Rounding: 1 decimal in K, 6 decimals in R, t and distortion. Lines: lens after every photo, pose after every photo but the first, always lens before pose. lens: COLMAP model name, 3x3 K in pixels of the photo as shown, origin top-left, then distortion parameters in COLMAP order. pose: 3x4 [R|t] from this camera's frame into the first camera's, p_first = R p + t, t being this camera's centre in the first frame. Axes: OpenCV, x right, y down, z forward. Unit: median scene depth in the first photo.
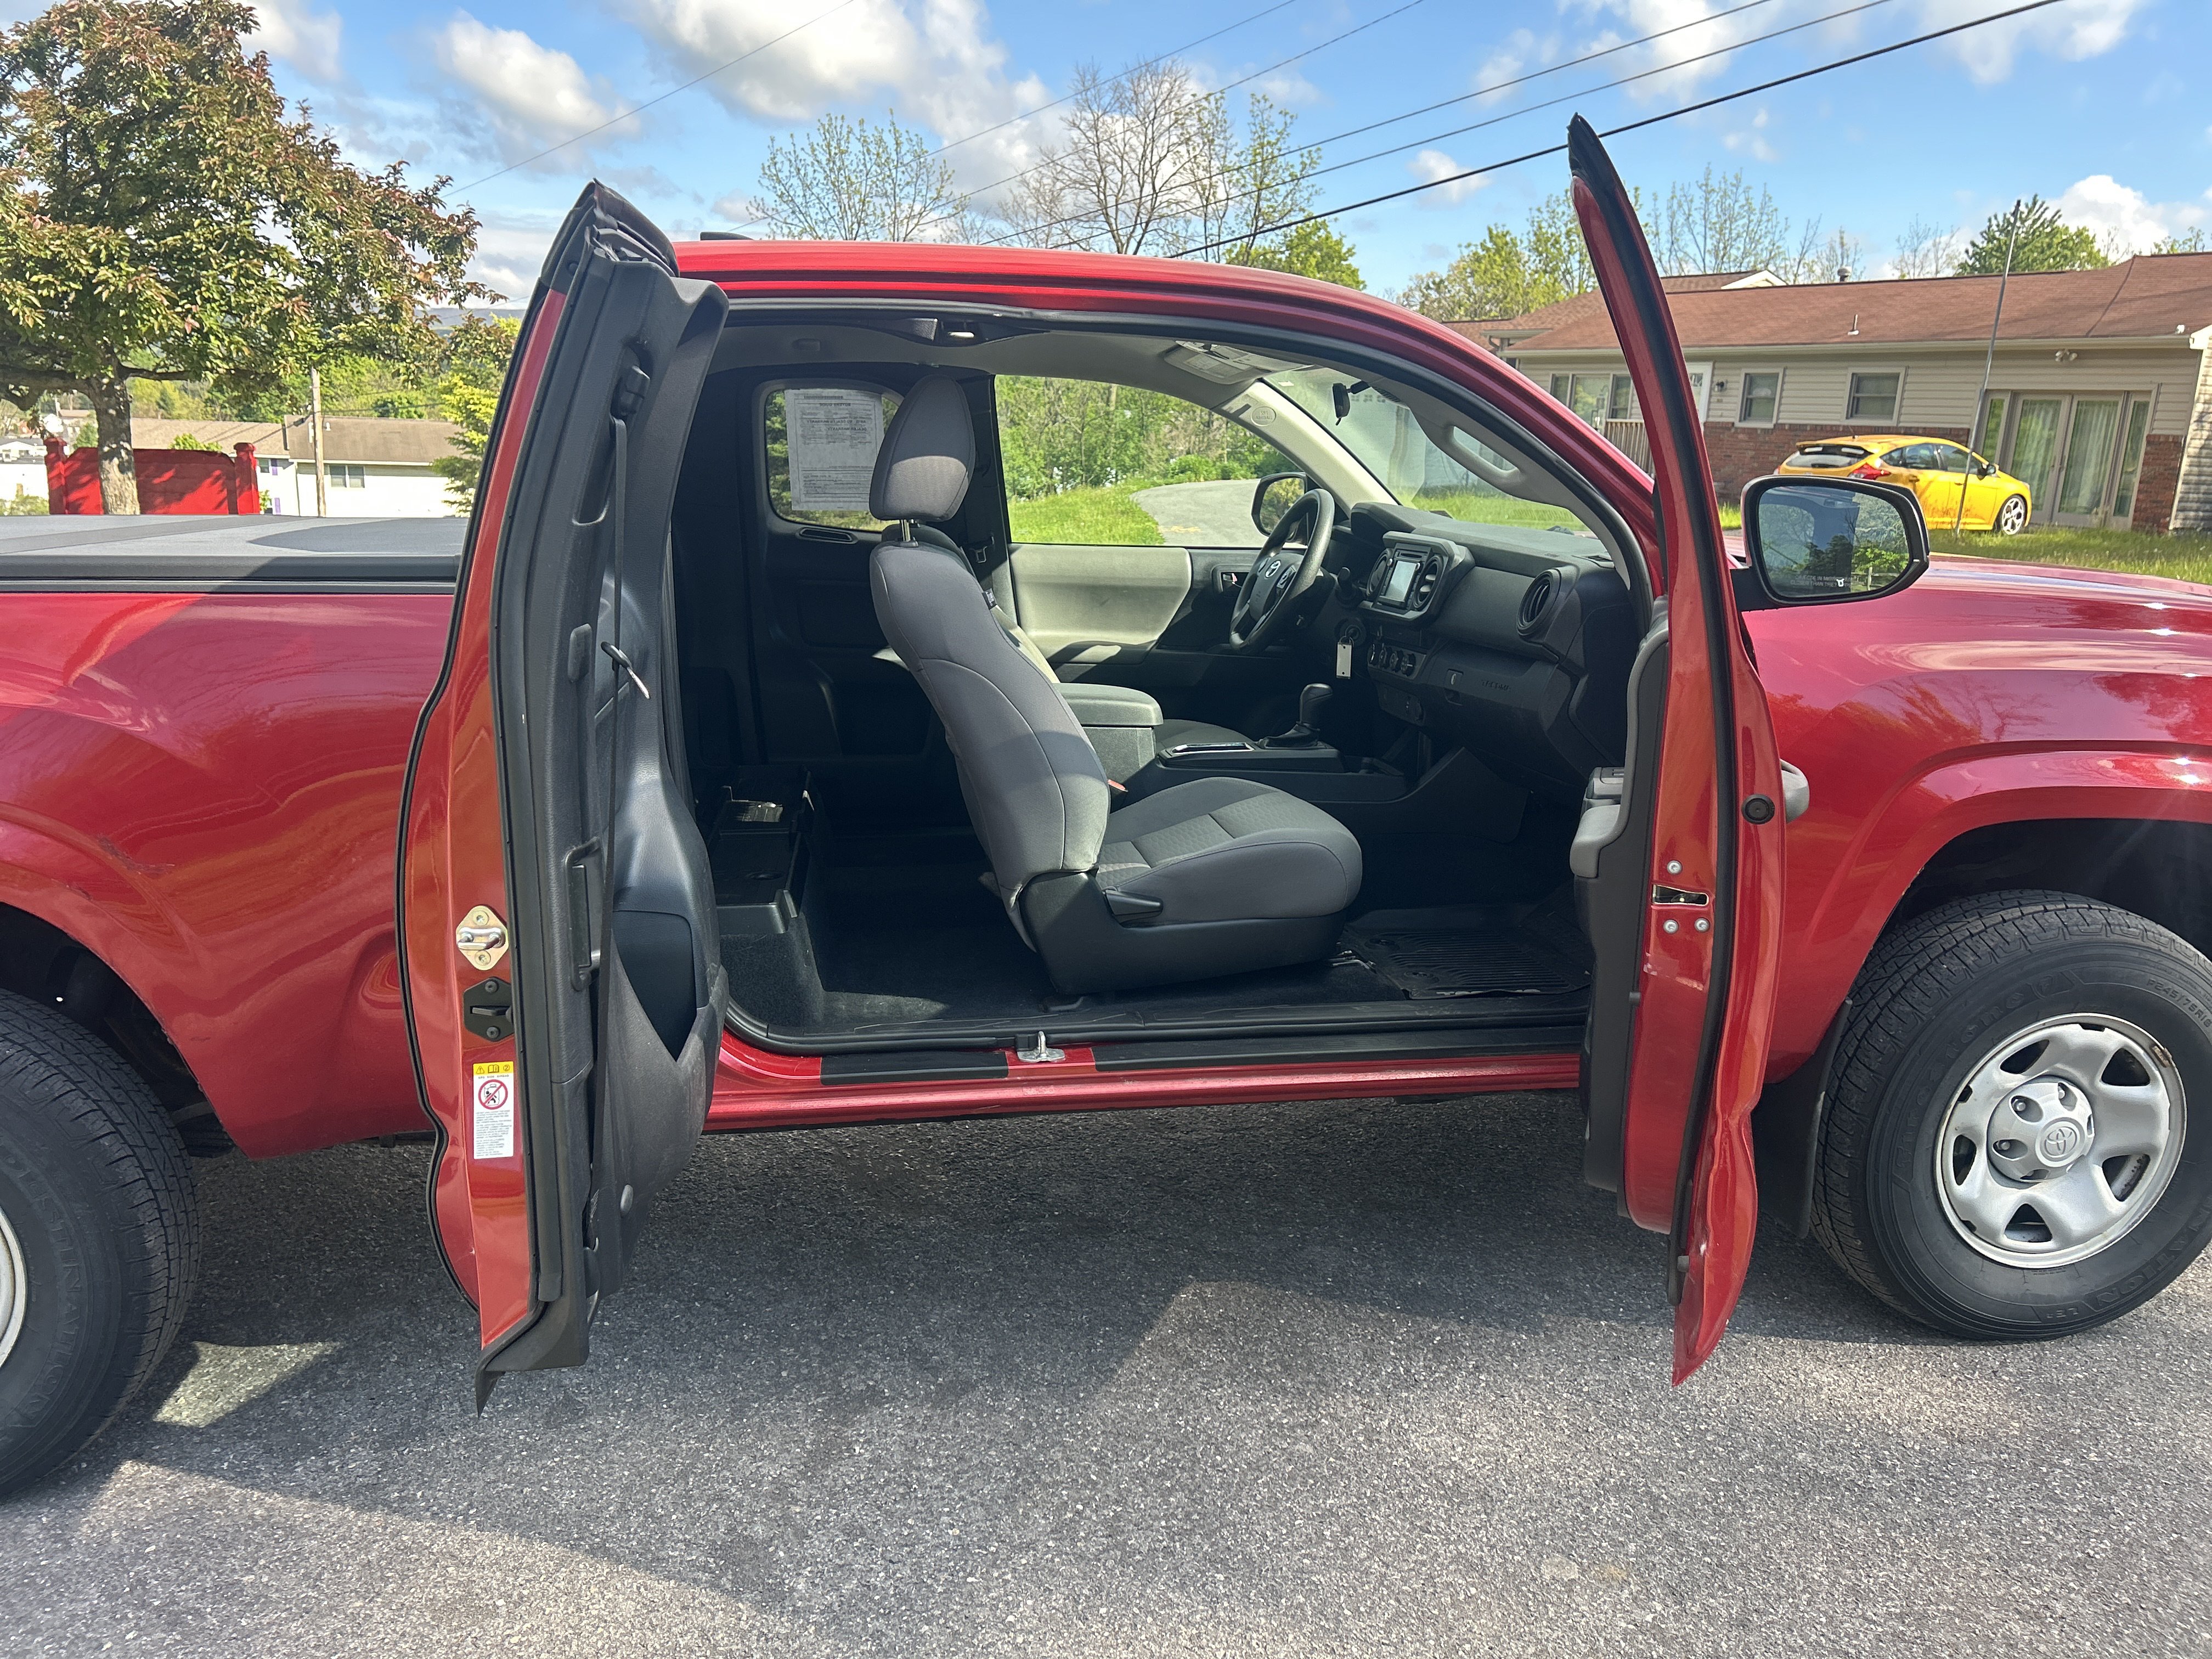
lens RADIAL K [[1673.1, 0, 1155.6], [0, 1673.1, 830.2], [0, 0, 1]] dist [0.122250, -0.116980]
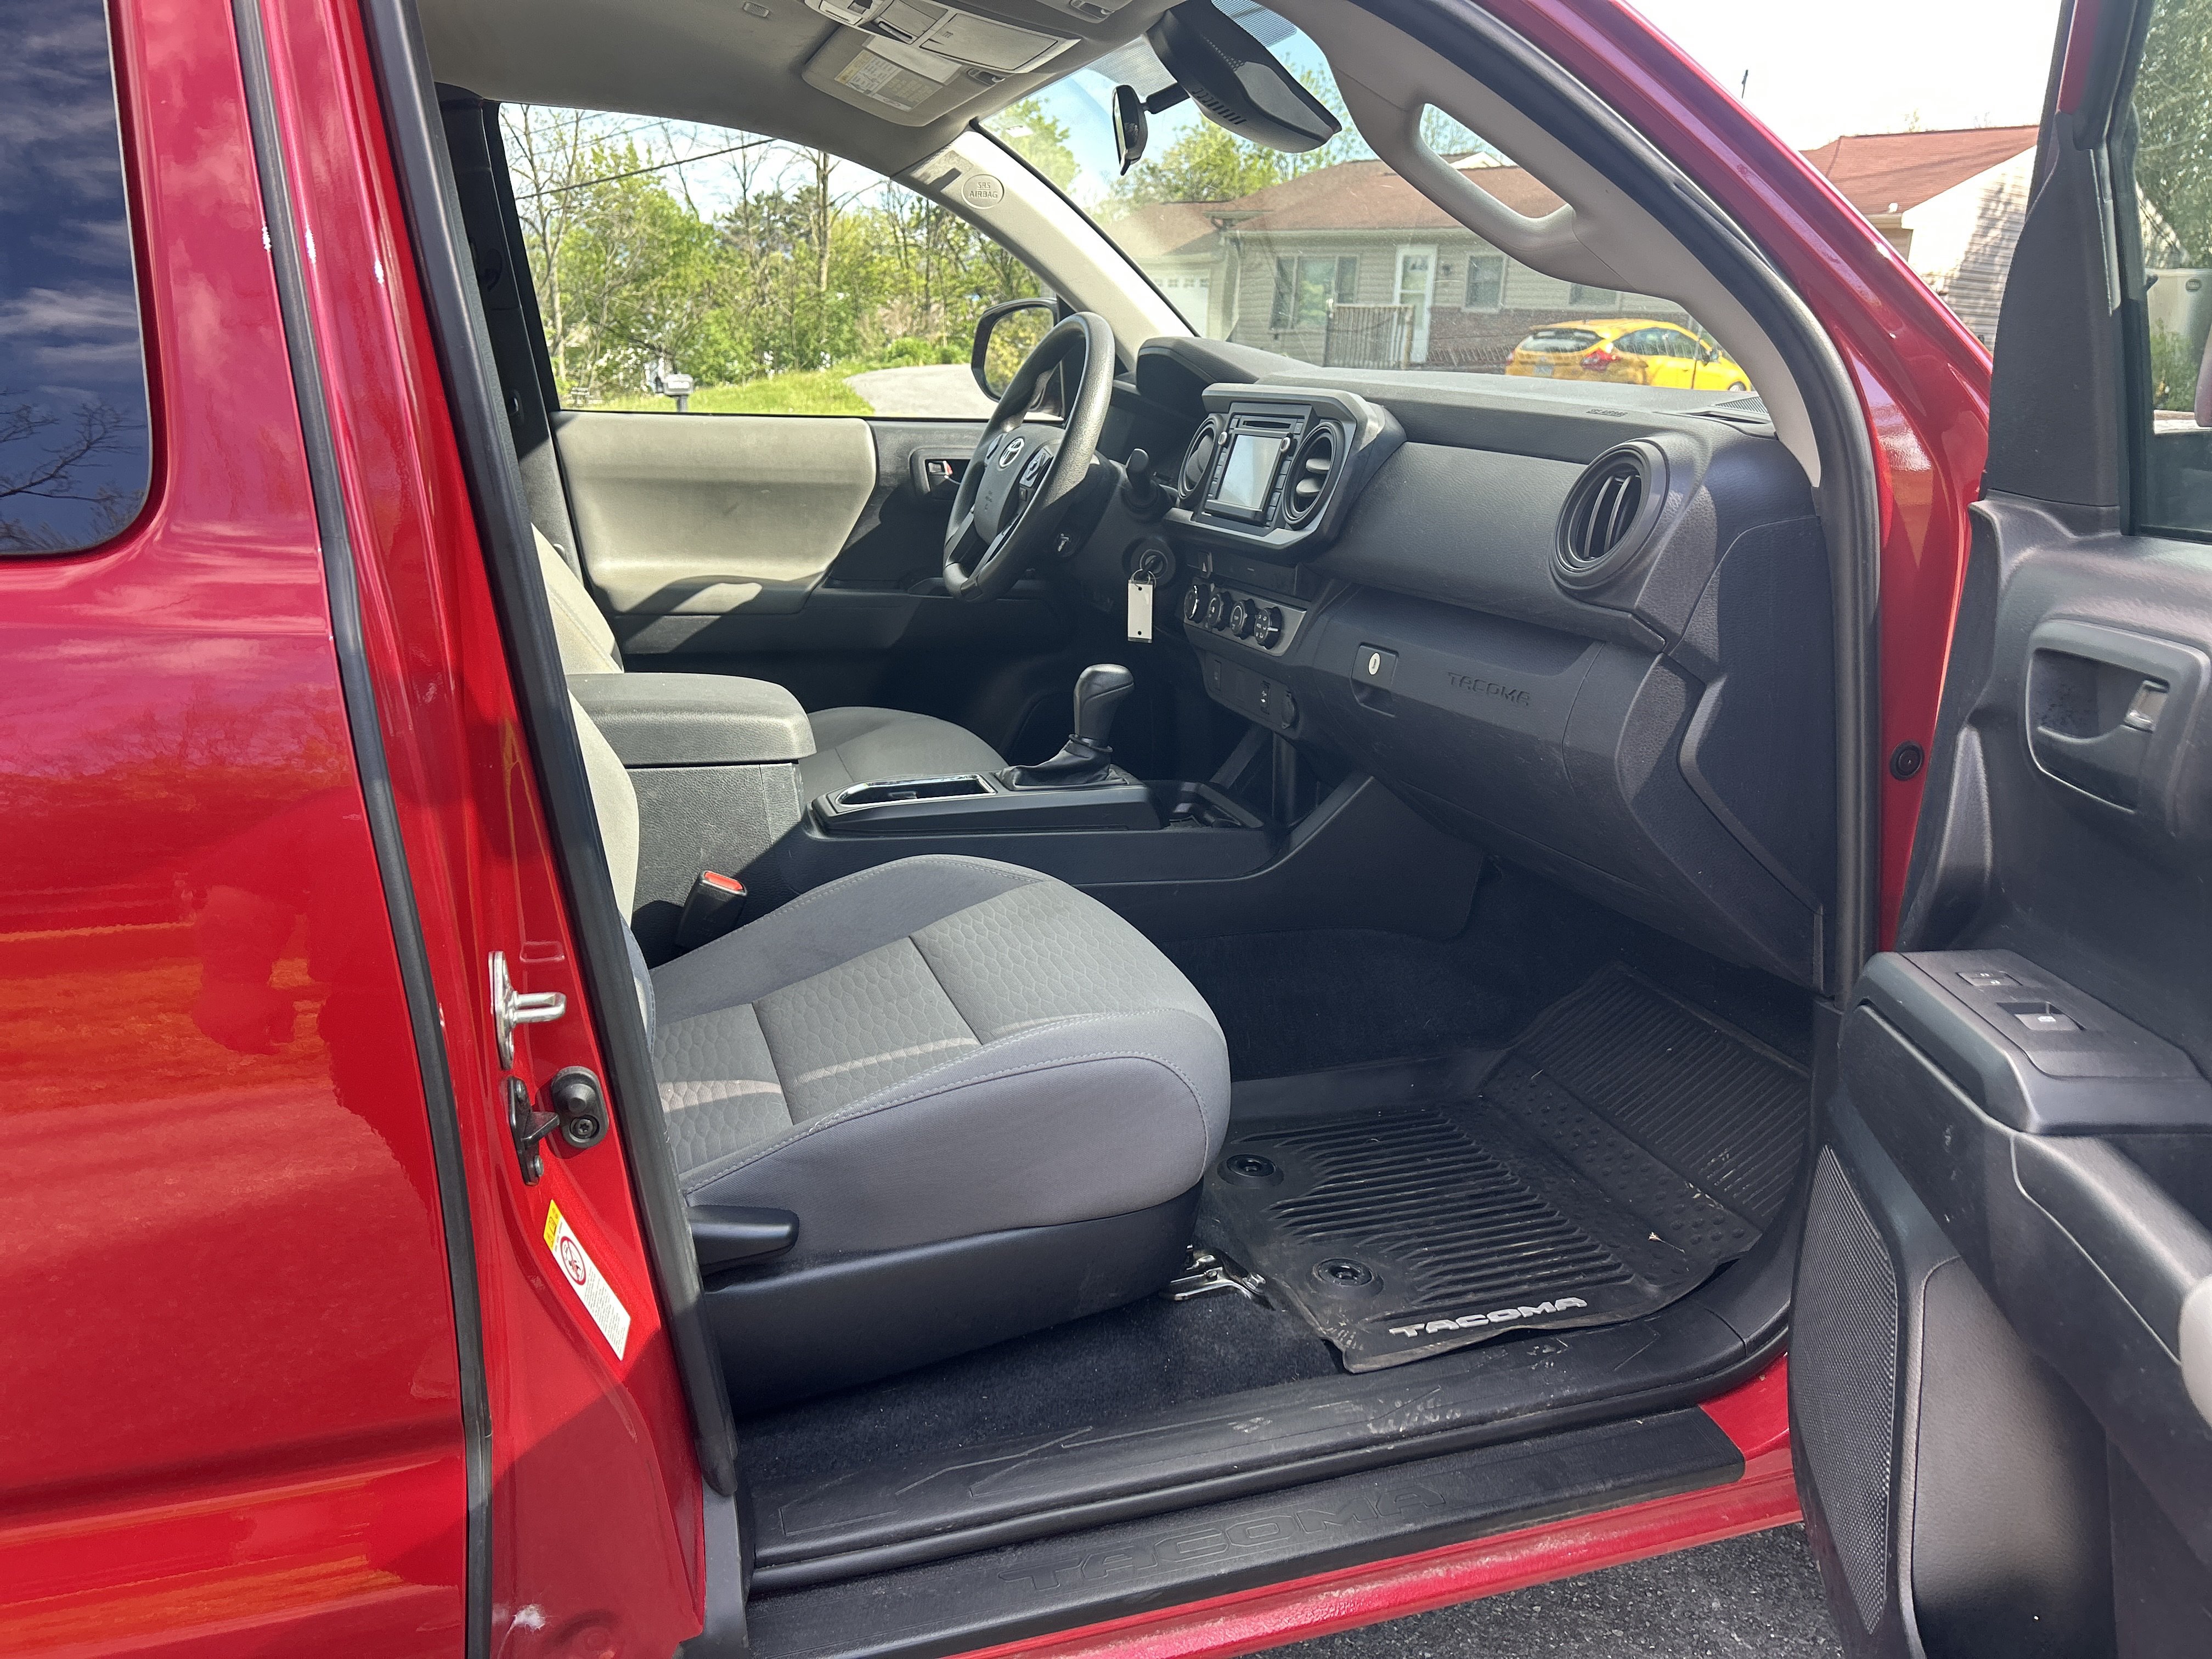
lens RADIAL K [[1673.1, 0, 1155.6], [0, 1673.1, 830.2], [0, 0, 1]] dist [0.122250, -0.116980]
pose [[0.987423, -0.041524, 0.152552, 0.023618], [0.032064, 0.997437, 0.063960, -0.058354], [-0.154816, -0.058264, 0.986224, 0.392520]]
